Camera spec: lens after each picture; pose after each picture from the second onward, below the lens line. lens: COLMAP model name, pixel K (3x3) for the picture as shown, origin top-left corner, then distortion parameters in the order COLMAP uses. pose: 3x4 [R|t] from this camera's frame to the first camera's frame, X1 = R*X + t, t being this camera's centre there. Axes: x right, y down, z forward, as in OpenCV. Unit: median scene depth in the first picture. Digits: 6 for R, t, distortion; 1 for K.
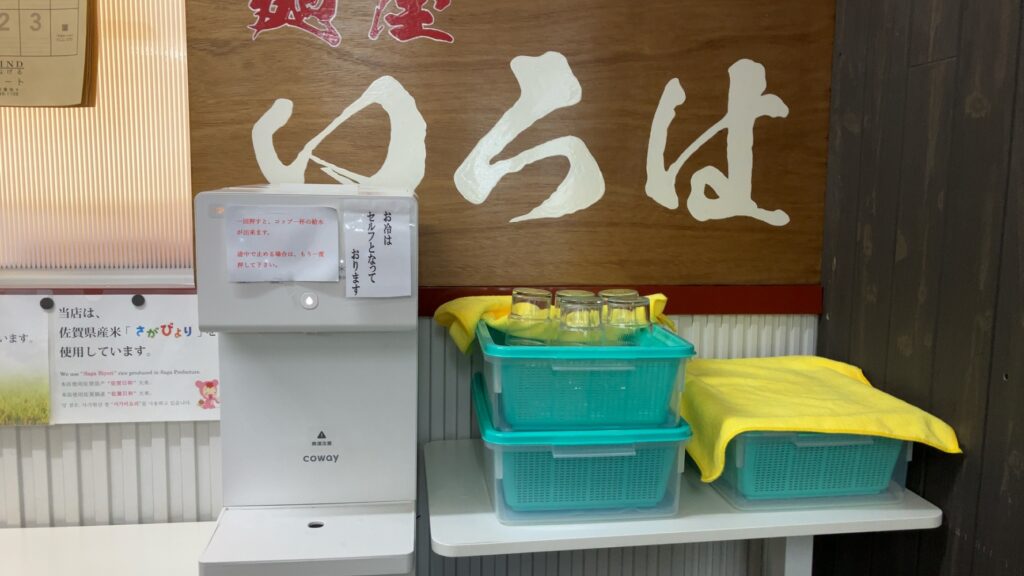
lens RADIAL K [[764.3, 0, 504.6], [0, 764.3, 283.4], [0, 0, 1]] dist [-0.006852, -0.009820]
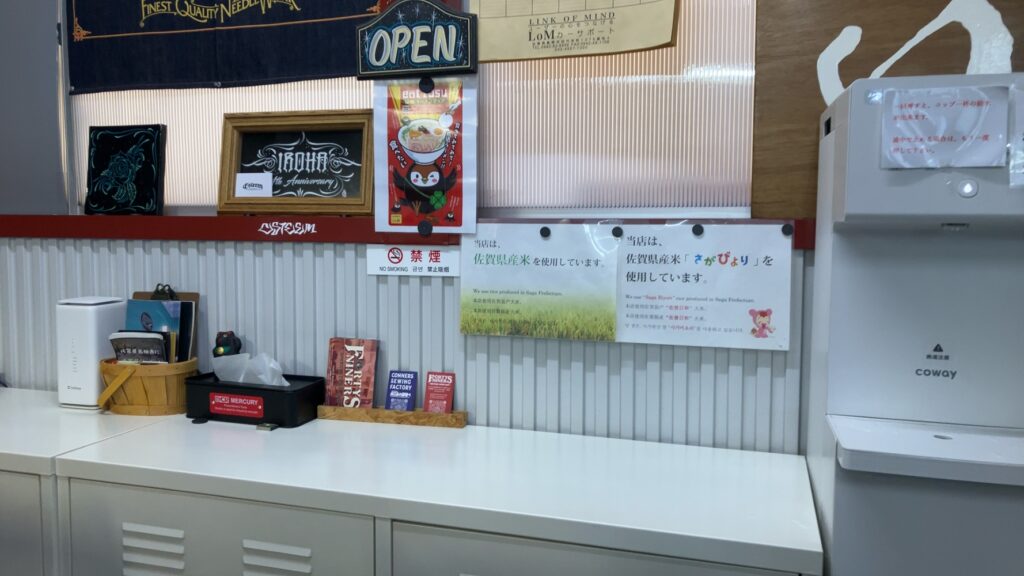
lens RADIAL K [[764.3, 0, 508.2], [0, 764.3, 288.0], [0, 0, 1]] dist [-0.006852, -0.009820]
pose [[0.903615, 0.025495, -0.427586, -0.263821], [-0.039446, 0.998938, -0.023799, 0.138603], [0.426525, 0.038372, 0.903661, -0.066830]]
